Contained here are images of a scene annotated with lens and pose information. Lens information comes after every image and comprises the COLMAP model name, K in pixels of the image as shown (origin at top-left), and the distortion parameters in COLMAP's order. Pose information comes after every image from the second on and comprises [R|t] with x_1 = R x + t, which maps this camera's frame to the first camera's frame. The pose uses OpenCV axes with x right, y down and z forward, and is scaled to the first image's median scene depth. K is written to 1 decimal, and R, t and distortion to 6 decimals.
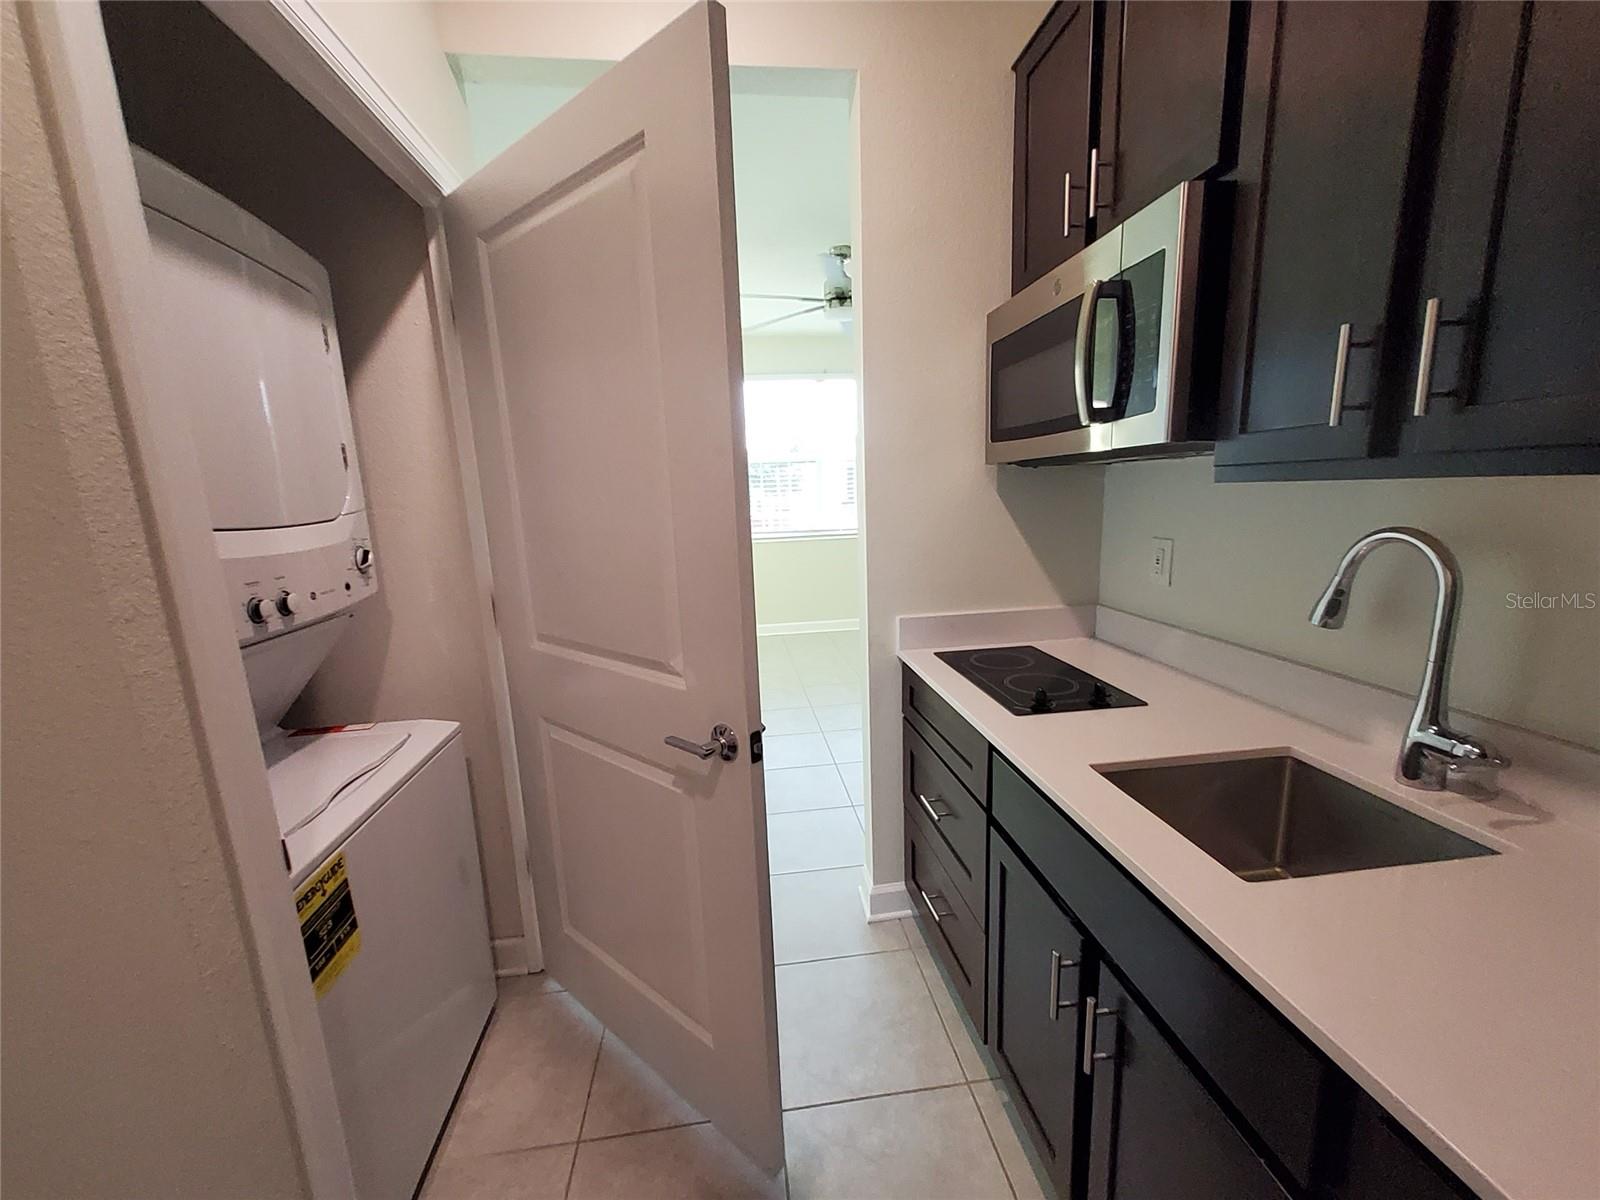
lens RADIAL K [[630.1, 0, 809.7], [0, 630.1, 609.8], [0, 0, 1]] dist [0.006199, -0.000098]
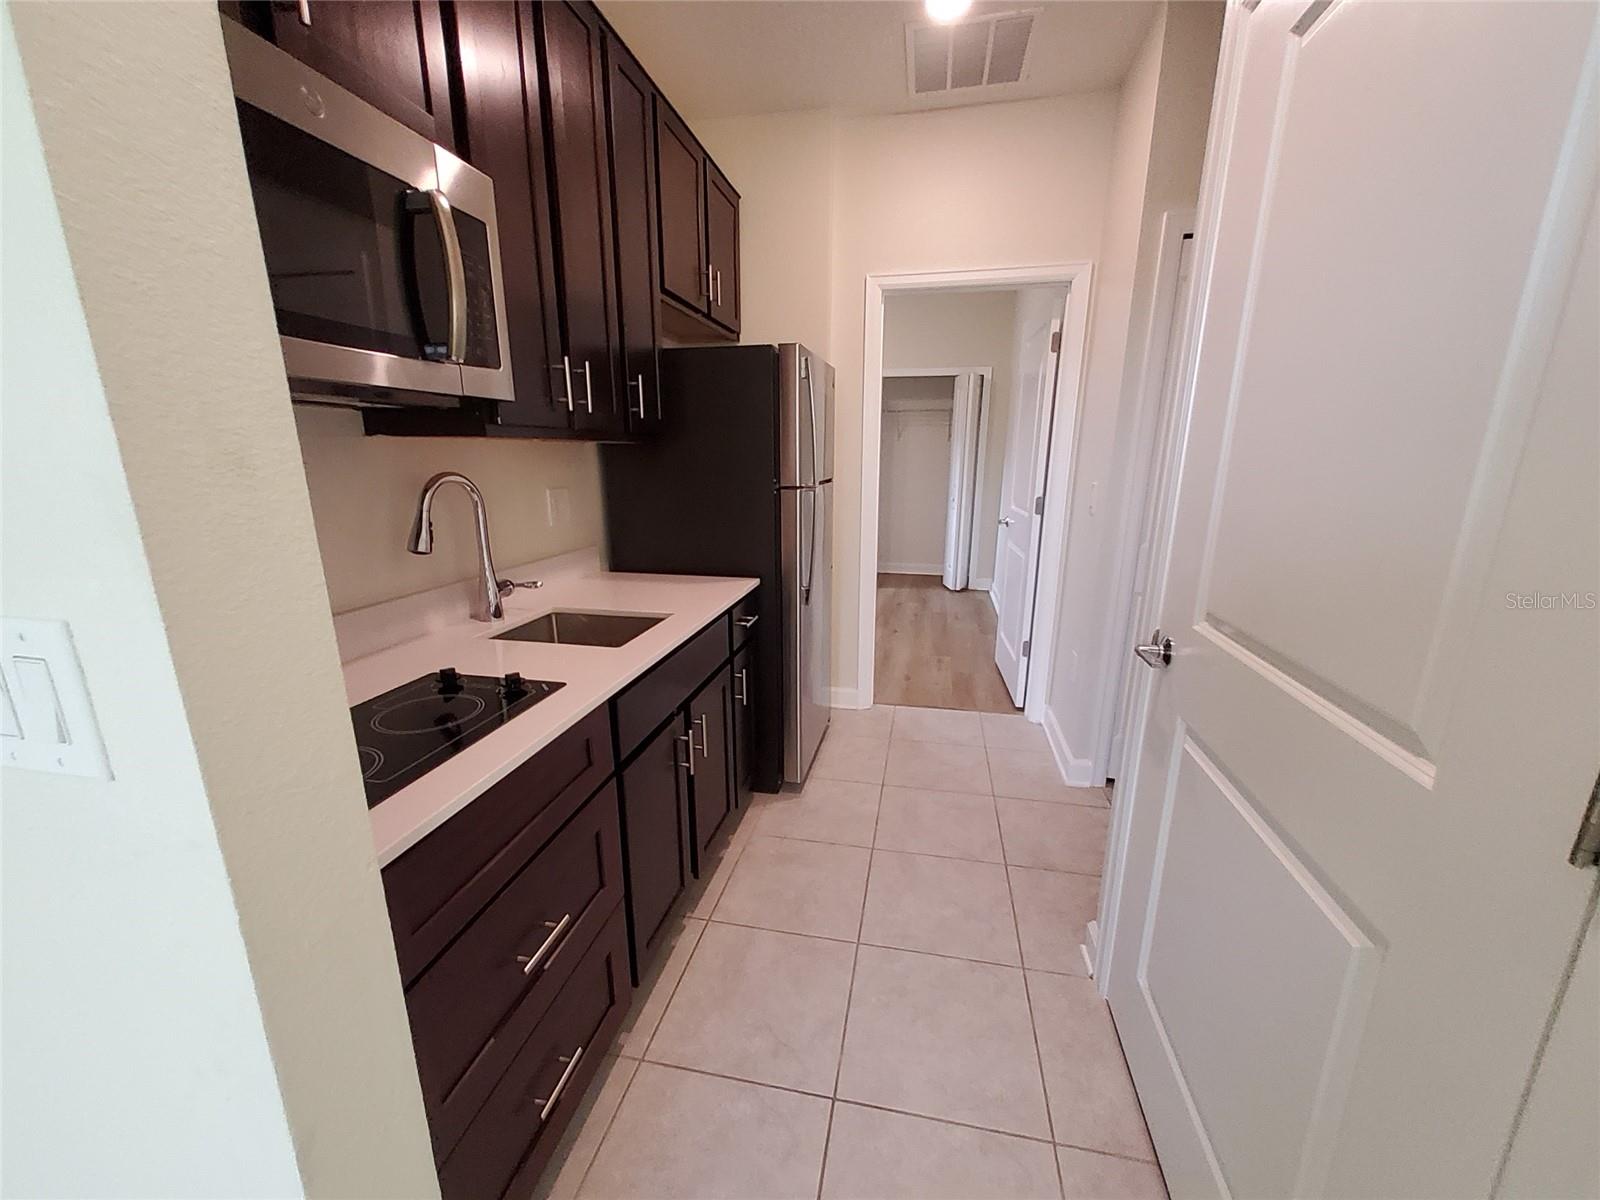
lens RADIAL K [[600.4, 0, 817.9], [0, 600.4, 606.6], [0, 0, 1]] dist [0.000037, 0.000014]
pose [[-0.951097, -0.043710, 0.305783, -0.291294], [0.088890, 0.909332, 0.406465, -0.263854], [-0.295825, 0.413769, -0.860978, 1.621312]]
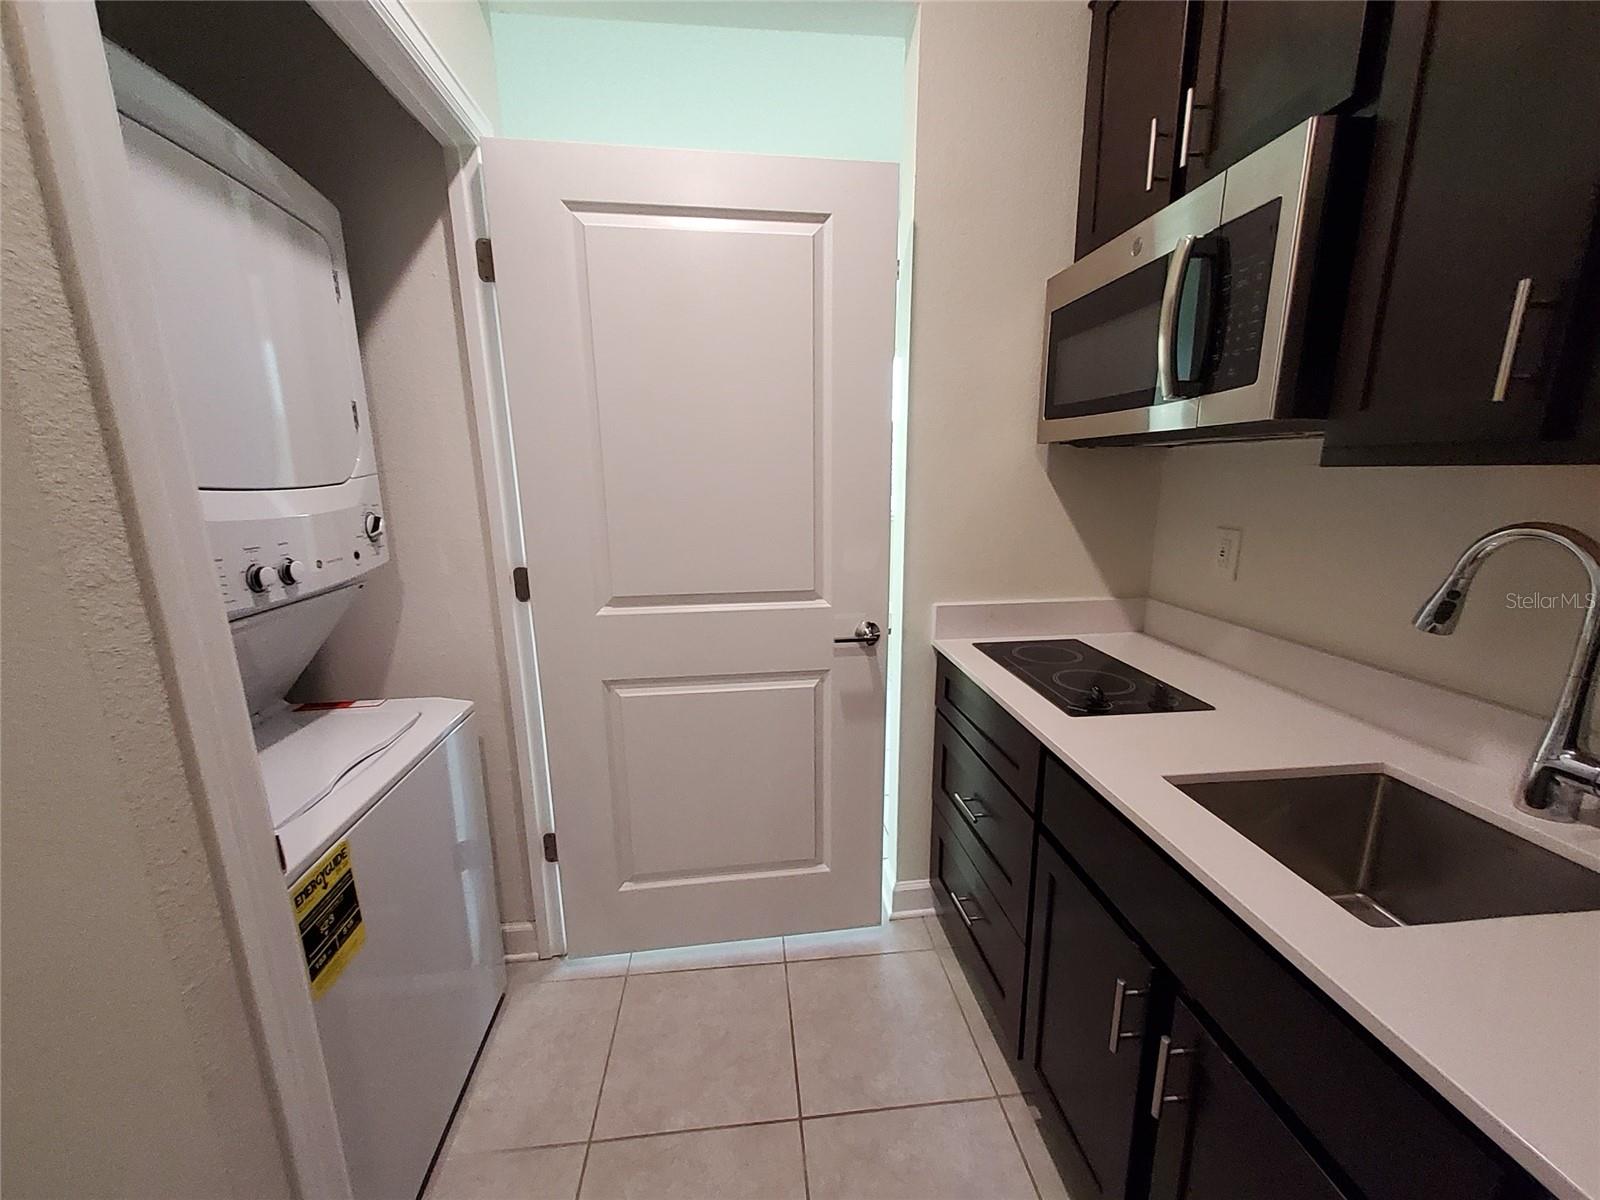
lens RADIAL K [[616.0, 0, 805.1], [0, 616.0, 605.9], [0, 0, 1]] dist [0.001751, 0.000105]
pose [[0.999476, 0.030343, -0.011281, -0.057898], [-0.030049, 0.999226, 0.025379, -0.005097], [0.012043, -0.025027, 0.999614, 0.099175]]
